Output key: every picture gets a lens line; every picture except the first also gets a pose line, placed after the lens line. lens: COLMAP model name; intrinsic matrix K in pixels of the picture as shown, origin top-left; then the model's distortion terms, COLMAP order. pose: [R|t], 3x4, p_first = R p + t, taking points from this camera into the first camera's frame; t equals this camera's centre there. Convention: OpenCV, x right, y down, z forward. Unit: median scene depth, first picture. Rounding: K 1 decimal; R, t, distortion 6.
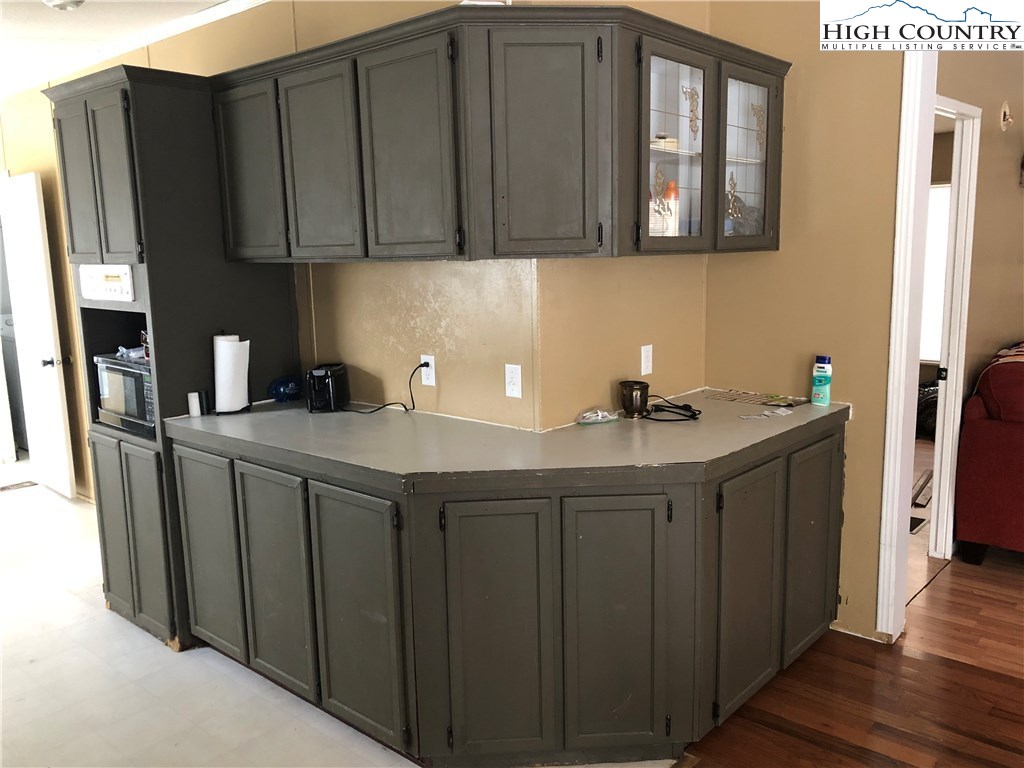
lens RADIAL K [[848.0, 0, 510.6], [0, 848.0, 382.3], [0, 0, 1]] dist [0.051556, -0.006407]
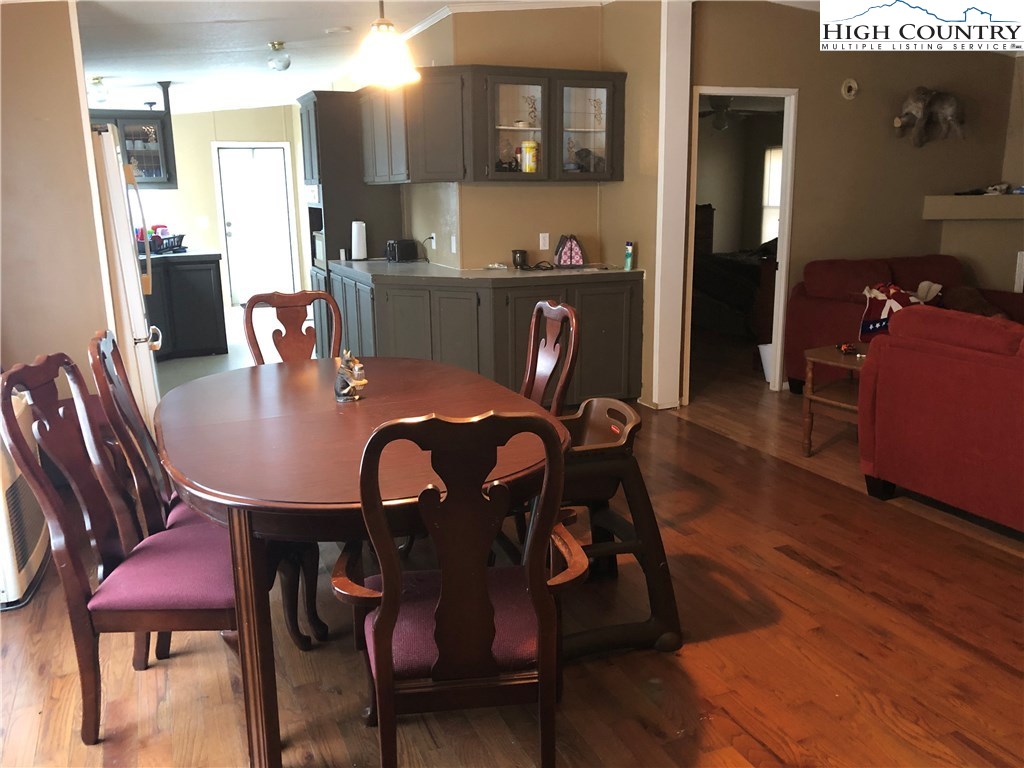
lens RADIAL K [[848.0, 0, 515.1], [0, 848.0, 384.8], [0, 0, 1]] dist [0.051556, -0.006407]
pose [[0.901700, 0.108262, -0.418589, 0.909644], [-0.078173, 0.993010, 0.088432, 0.124739], [0.425237, -0.047017, 0.903860, -0.699250]]
